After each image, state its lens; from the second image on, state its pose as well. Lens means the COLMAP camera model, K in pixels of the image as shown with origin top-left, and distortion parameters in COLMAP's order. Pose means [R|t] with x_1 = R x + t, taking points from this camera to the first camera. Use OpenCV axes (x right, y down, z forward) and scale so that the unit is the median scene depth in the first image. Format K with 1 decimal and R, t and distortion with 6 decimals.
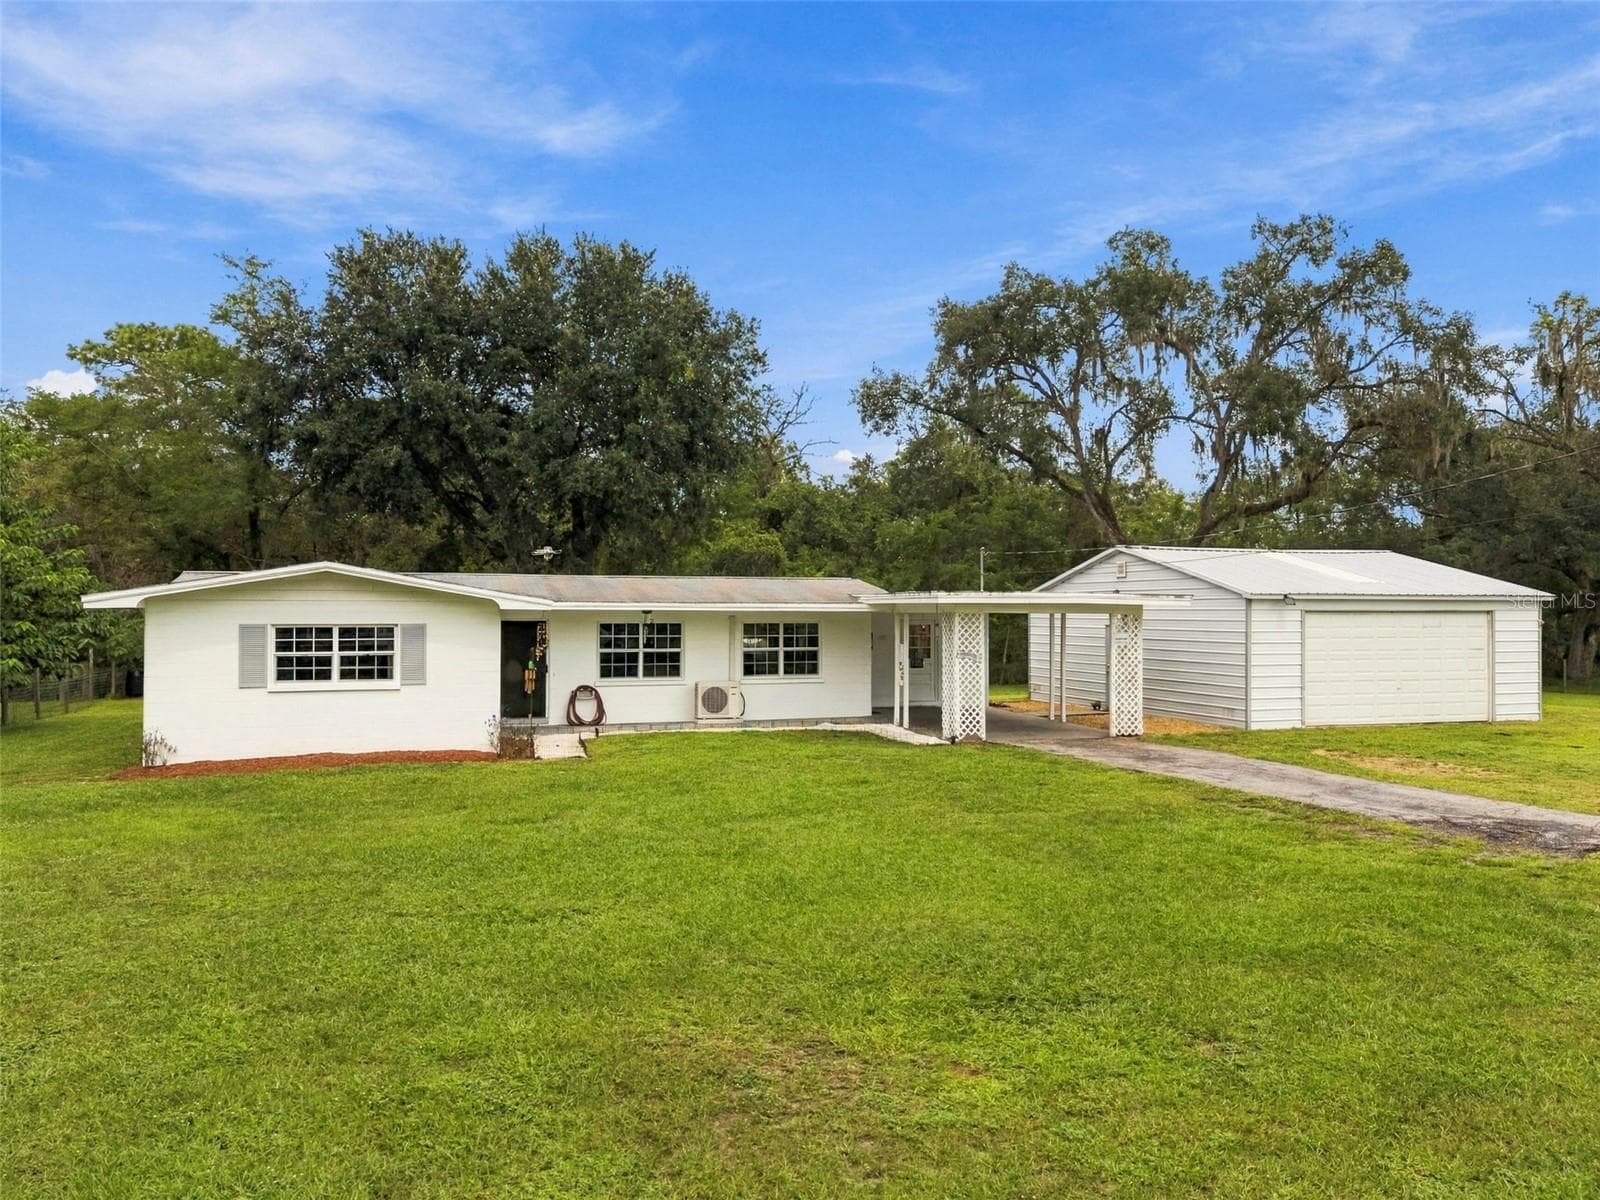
lens RADIAL K [[1171.5, 0, 800.0], [0, 1171.5, 600.0], [0, 0, 1]] dist [0.078336, -0.076752]
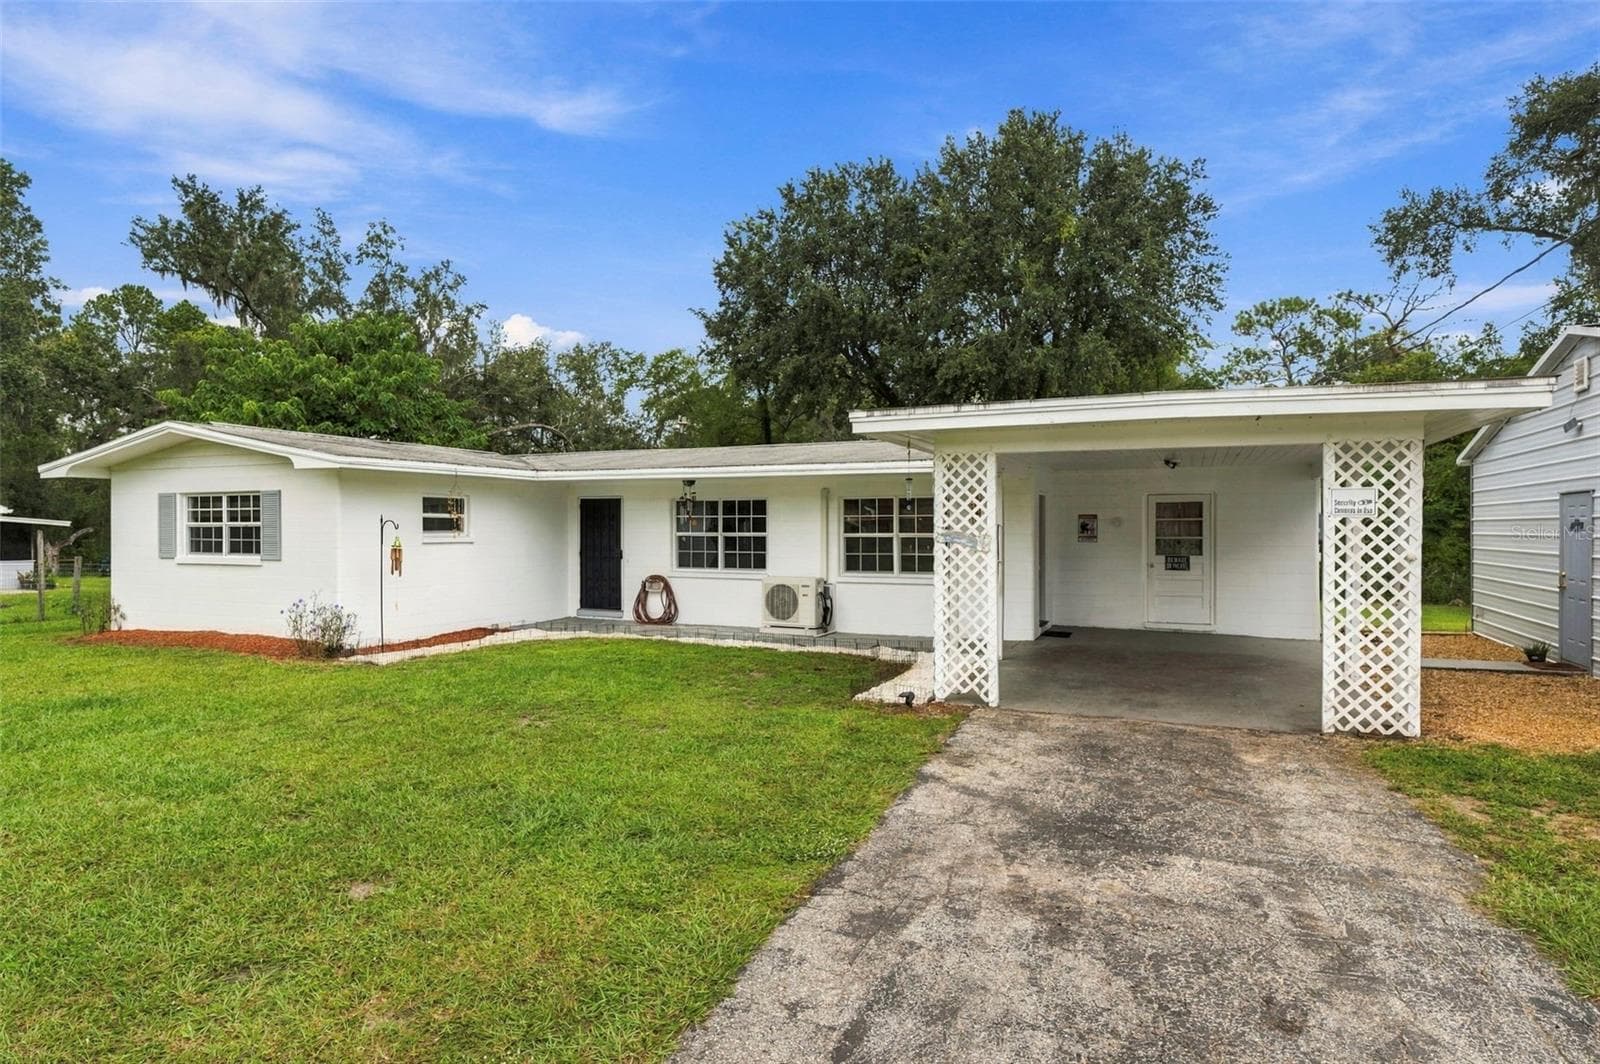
lens RADIAL K [[903.3, 0, 800.0], [0, 903.3, 532.0], [0, 0, 1]] dist [0.001414, 0.000062]
pose [[0.754943, 0.001322, -0.655789, 0.291868], [0.006812, 0.999928, 0.009857, 0.033997], [0.655754, -0.011909, 0.754880, 0.548315]]
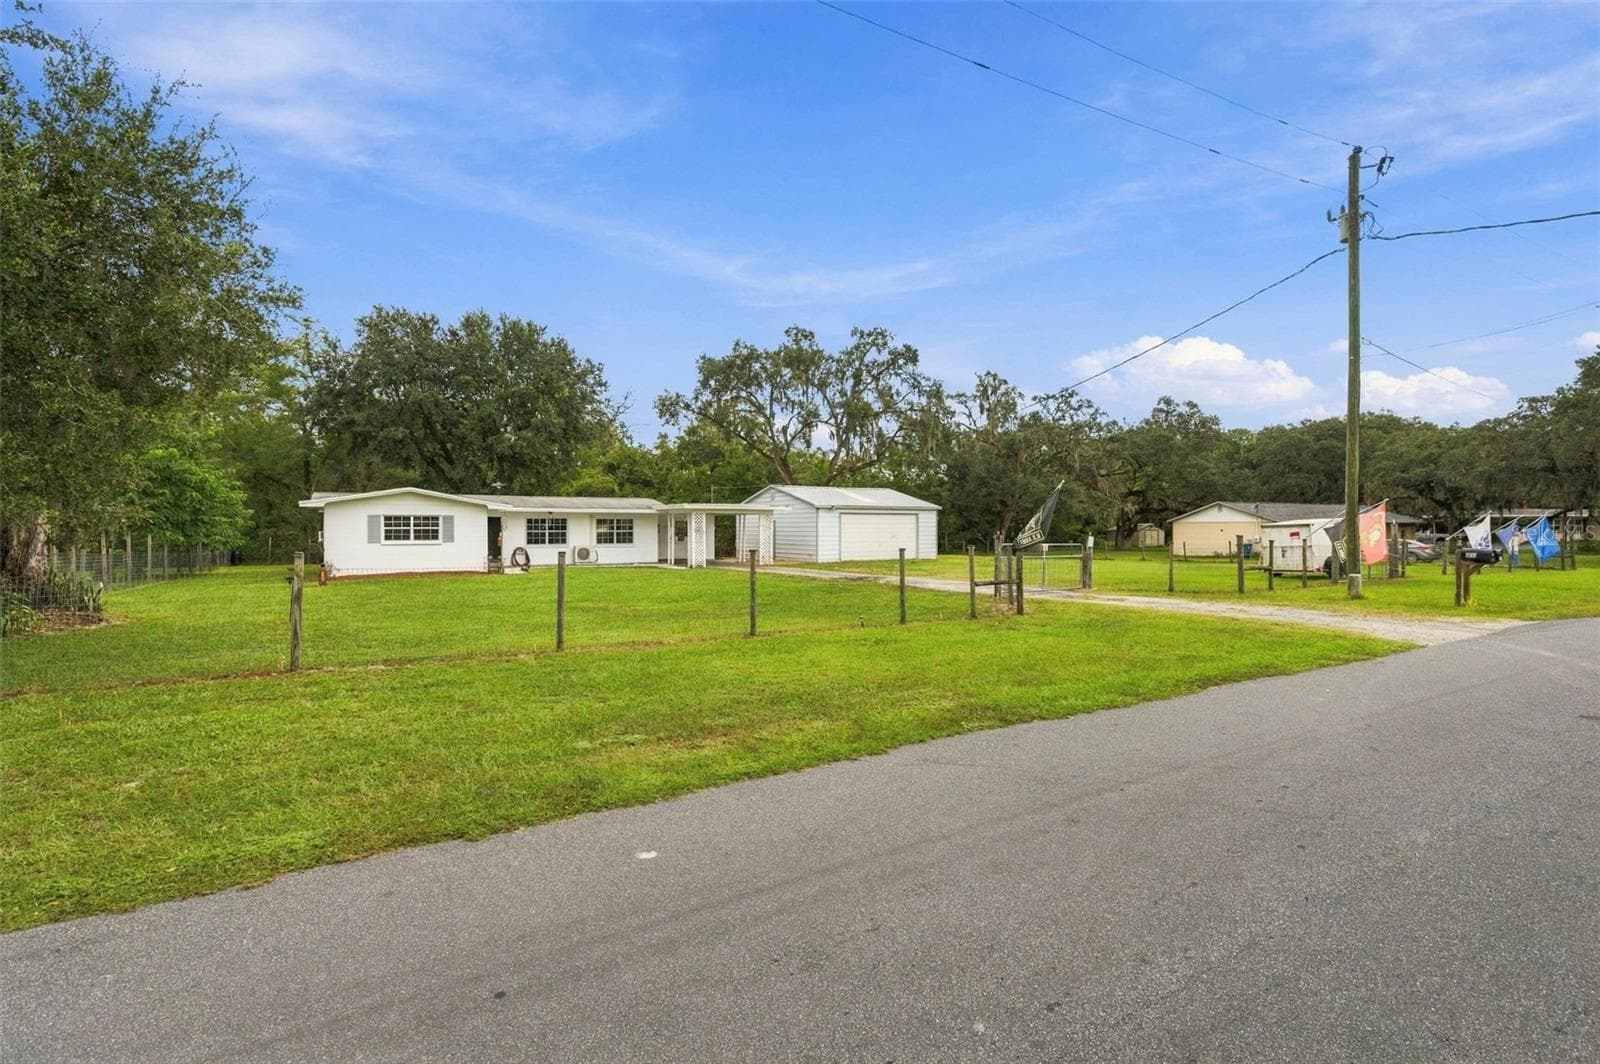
lens RADIAL K [[737.8, 0, 804.7], [0, 737.8, 529.3], [0, 0, 1]] dist [0.000671, 0.000007]
pose [[0.972618, -0.002568, 0.232394, 0.007921], [-0.000654, 0.999905, 0.013786, 0.019611], [-0.232407, -0.013560, 0.972524, -0.395492]]
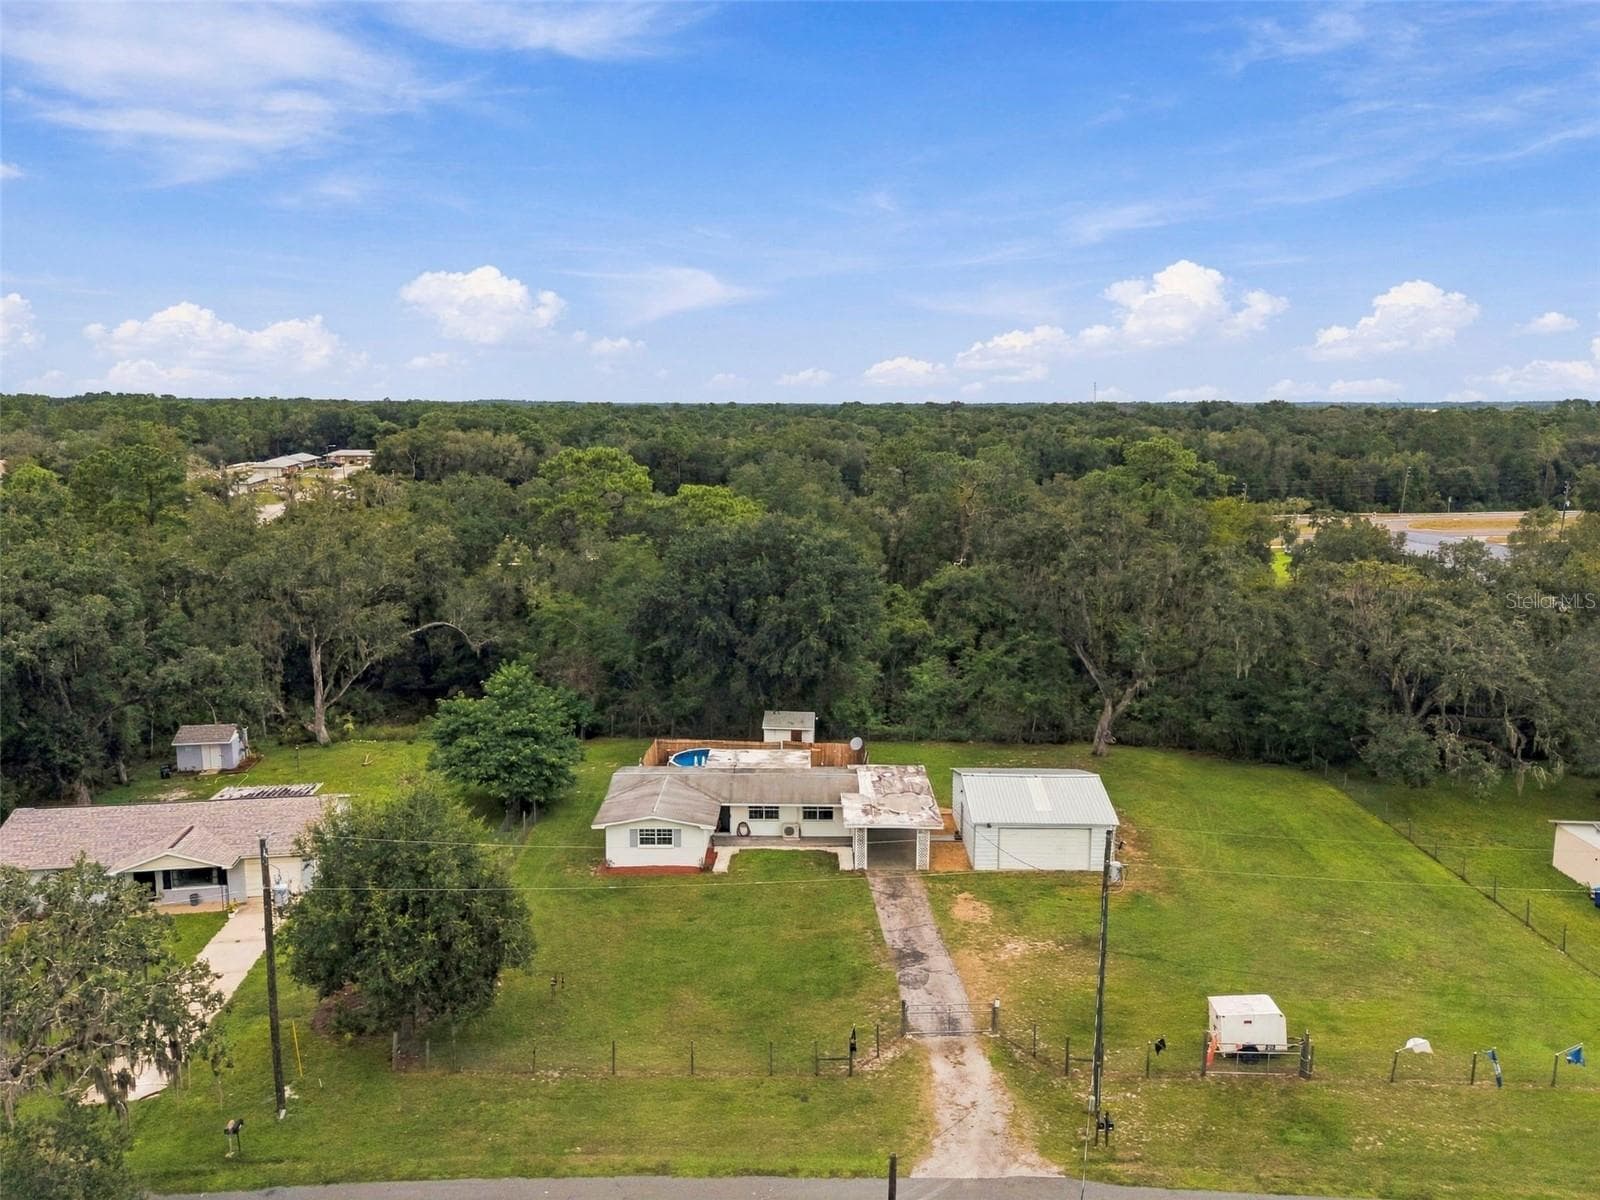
lens RADIAL K [[1171.5, 0, 800.0], [0, 1171.5, 600.0], [0, 0, 1]] dist [0.078336, -0.076752]
pose [[0.955660, 0.049974, -0.290201, 0.676000], [0.000980, 0.984949, 0.172843, -0.863180], [0.294471, -0.165463, 0.941227, -1.385258]]
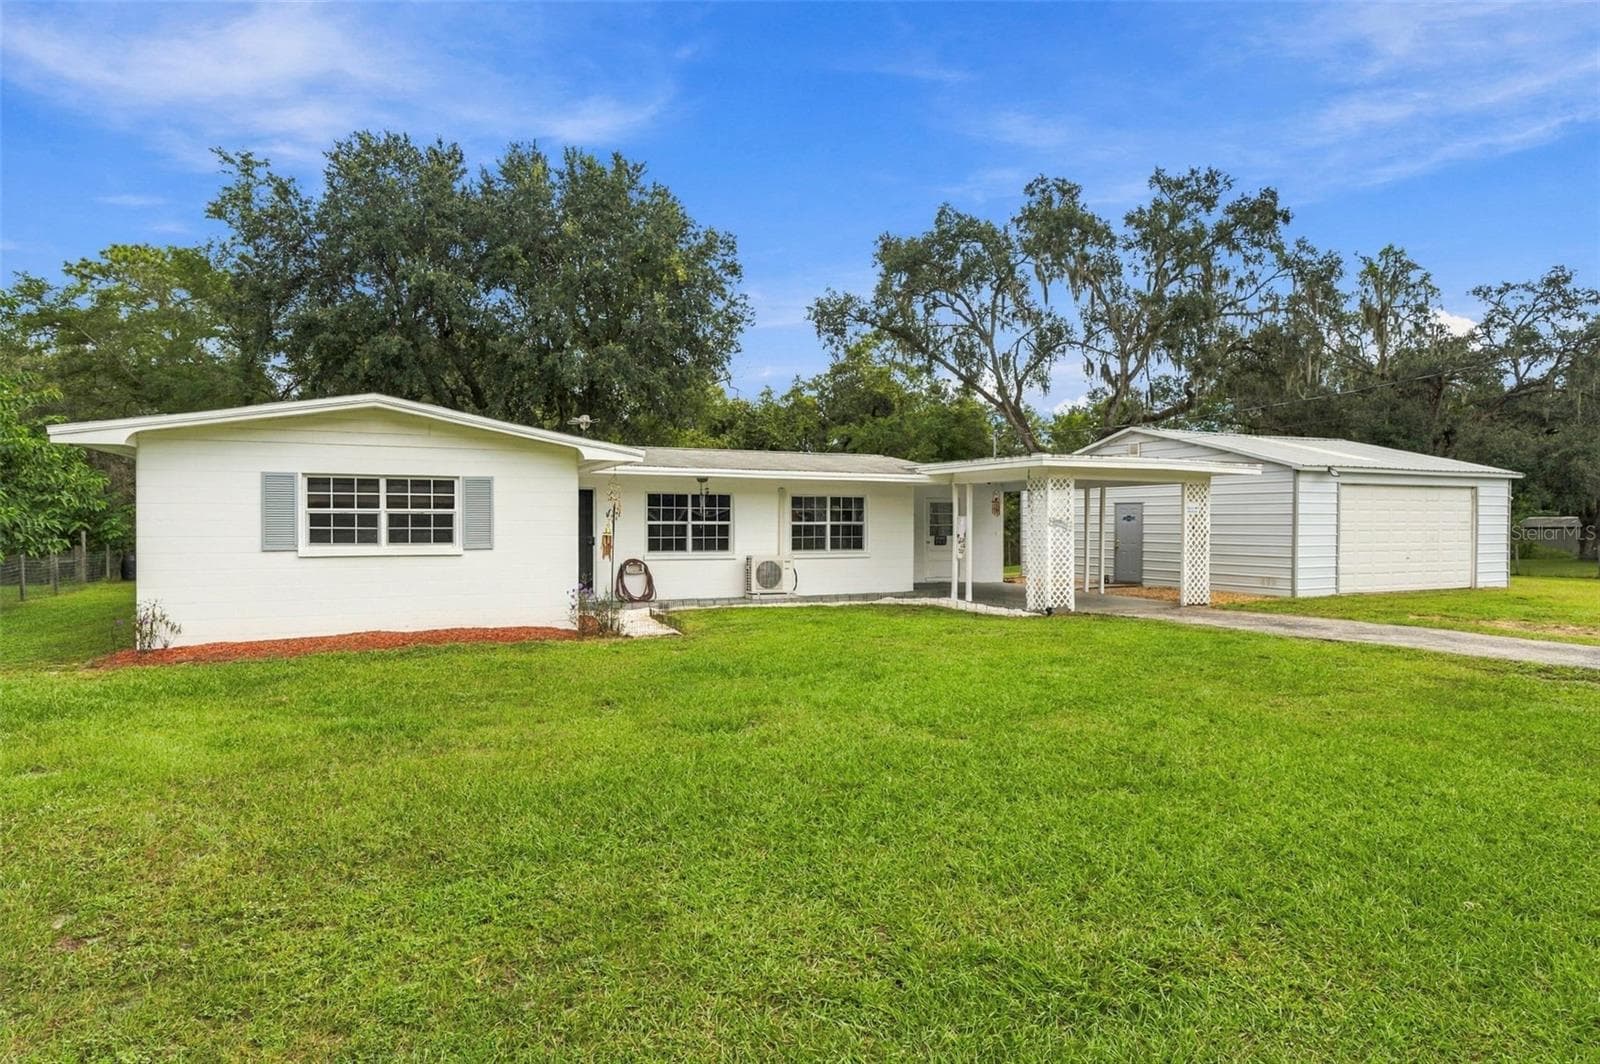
lens RADIAL K [[911.4, 0, 800.0], [0, 911.4, 532.0], [0, 0, 1]] dist [-0.003641, -0.000399]
pose [[0.992394, -0.000177, 0.123105, -0.131742], [-0.002473, 0.999768, 0.021378, 0.032734], [-0.123081, -0.021520, 0.992163, 0.242985]]
